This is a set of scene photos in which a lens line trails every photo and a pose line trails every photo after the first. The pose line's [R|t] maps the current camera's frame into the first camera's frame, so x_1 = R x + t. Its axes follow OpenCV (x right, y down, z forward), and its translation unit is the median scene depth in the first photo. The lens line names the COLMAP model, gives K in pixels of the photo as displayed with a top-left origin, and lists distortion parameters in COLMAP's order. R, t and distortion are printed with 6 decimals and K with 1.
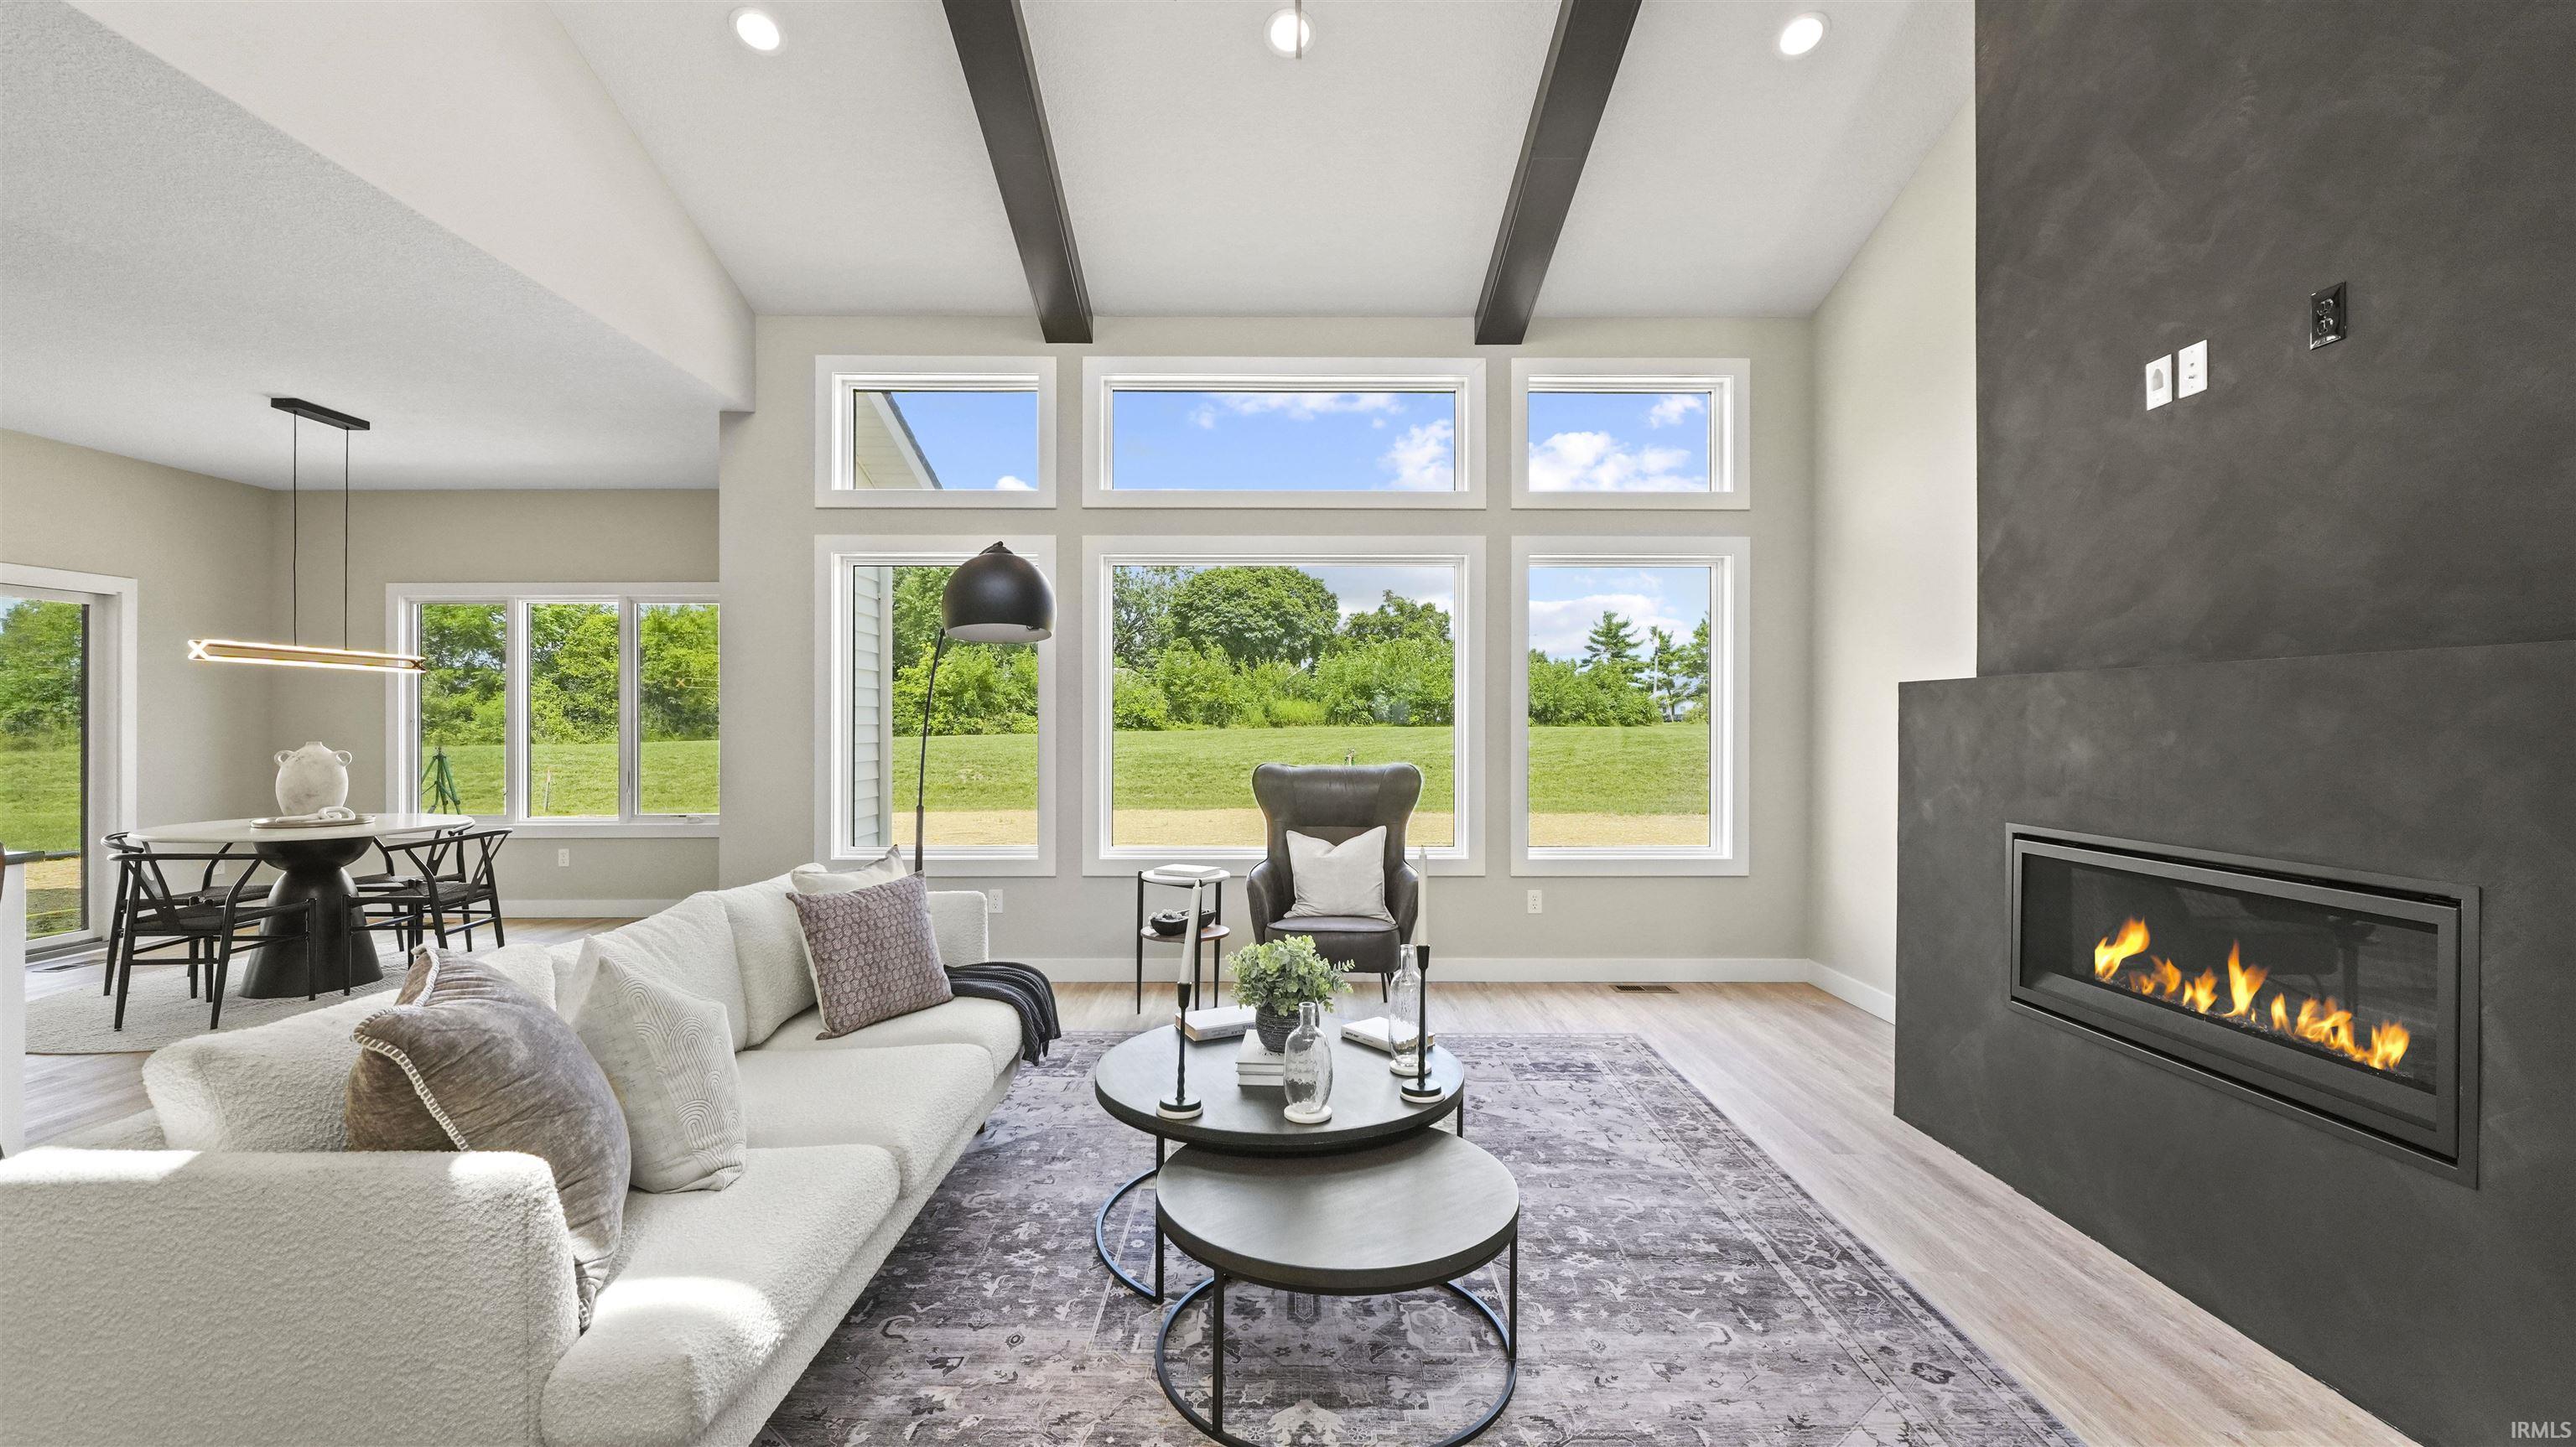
lens RADIAL K [[1067.1, 0, 1277.4], [0, 1067.1, 718.4], [0, 0, 1]] dist [-0.004846, 0.000301]
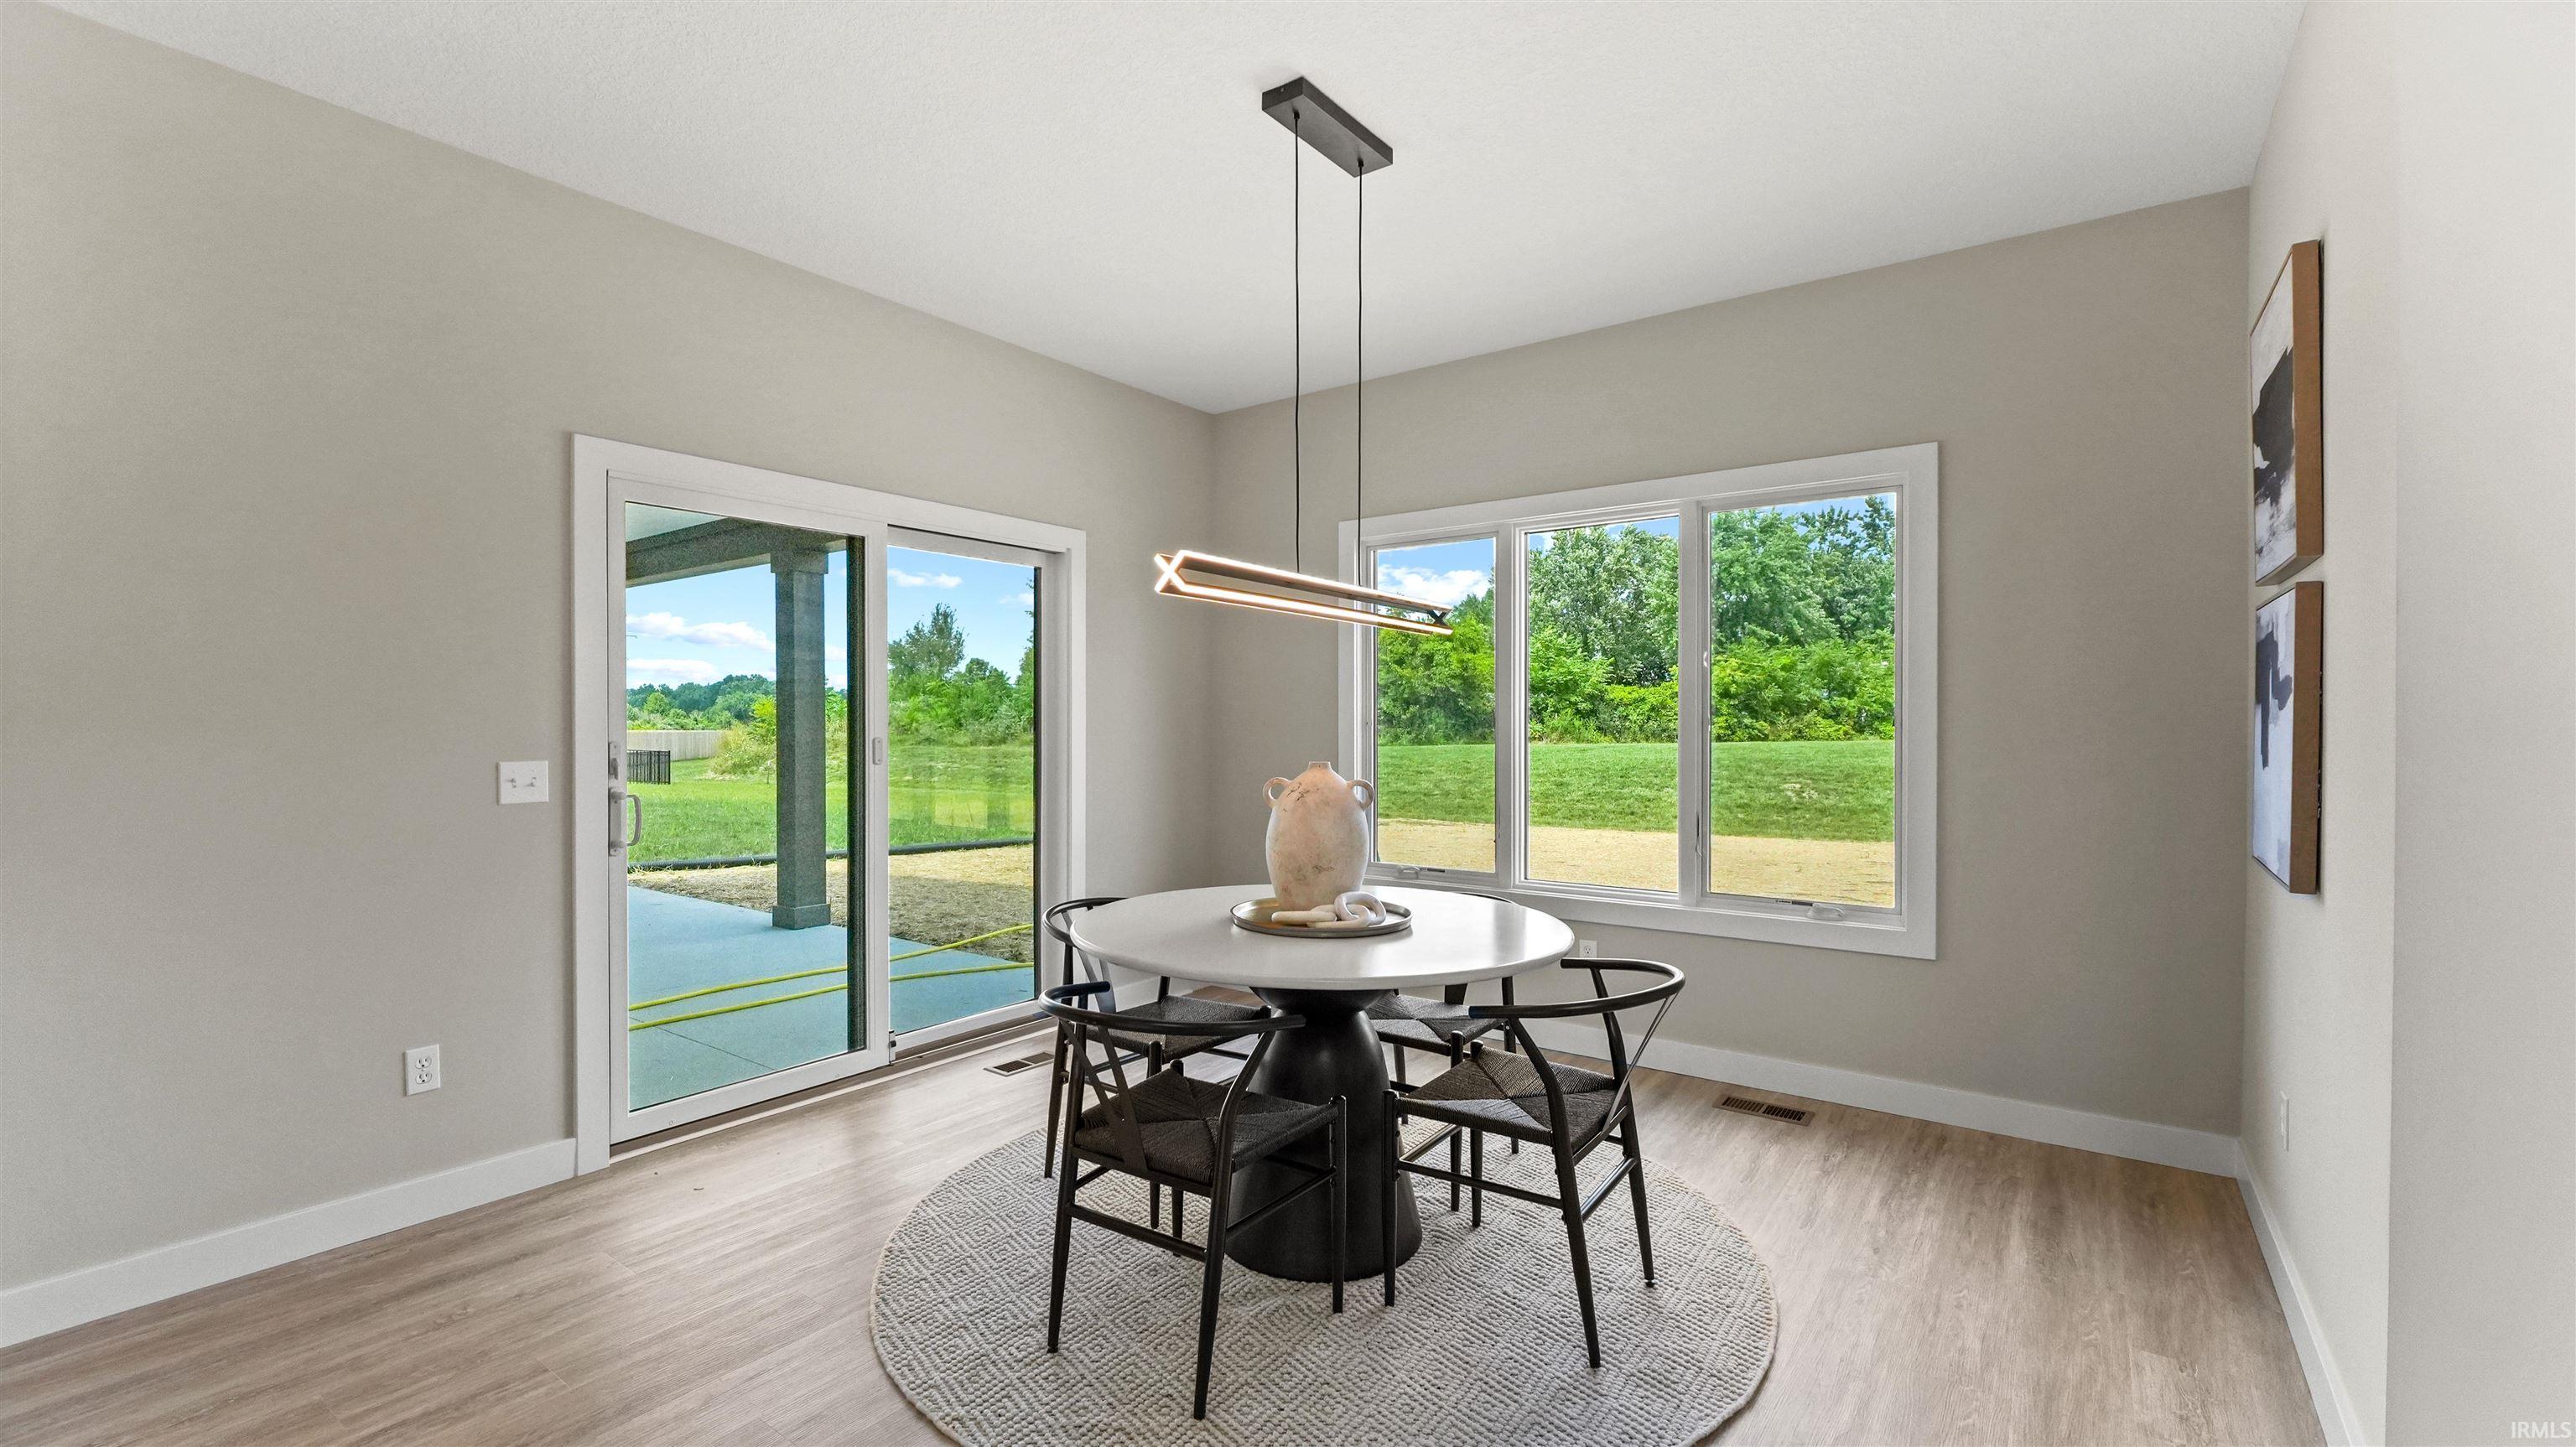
lens RADIAL K [[1084.4, 0, 1278.6], [0, 1084.4, 726.9], [0, 0, 1]] dist [0.001512, 0.000115]
pose [[0.796164, 0.001219, -0.605080, -0.607658], [0.001224, 0.999993, 0.003624, 0.002403], [0.605080, -0.003626, 0.796157, 0.571940]]
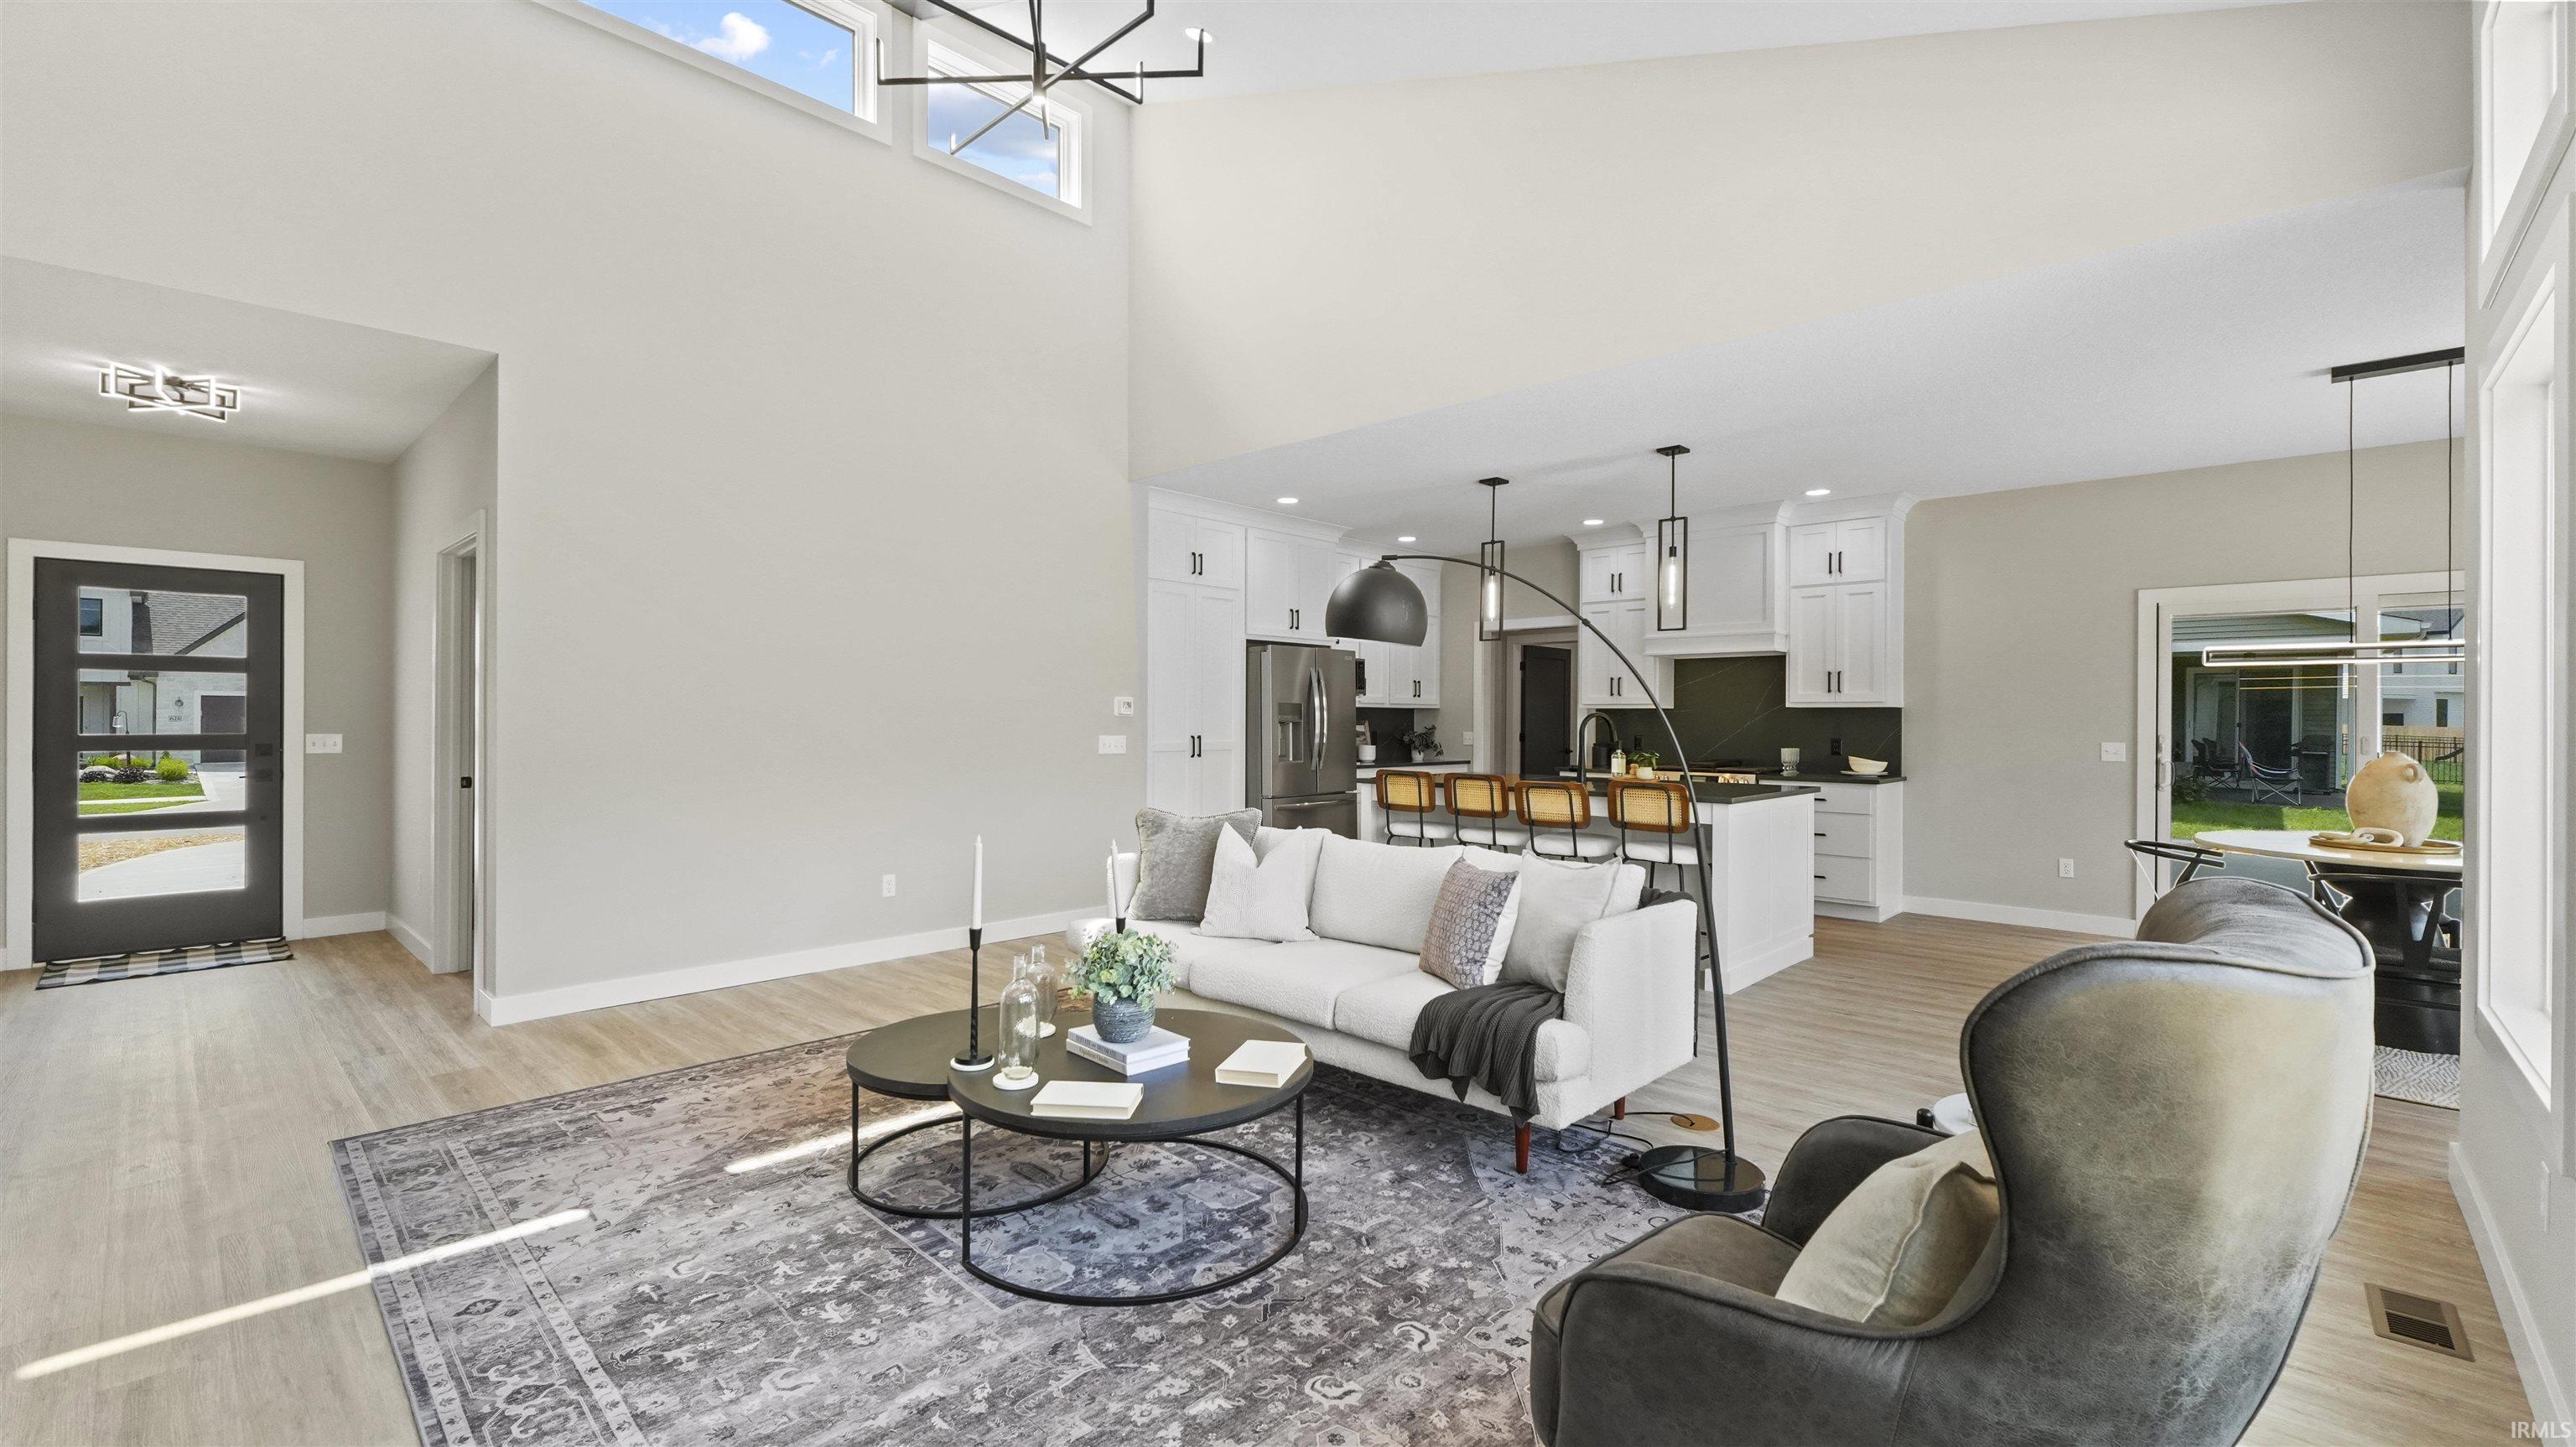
lens RADIAL K [[1073.7, 0, 1273.2], [0, 1073.7, 720.5], [0, 0, 1]] dist [-0.001141, -0.000110]
pose [[-0.695912, -0.004072, -0.718115, 0.345152], [-0.005173, 0.999986, -0.000657, 0.001916], [0.718108, 0.003258, -0.695924, 0.965756]]
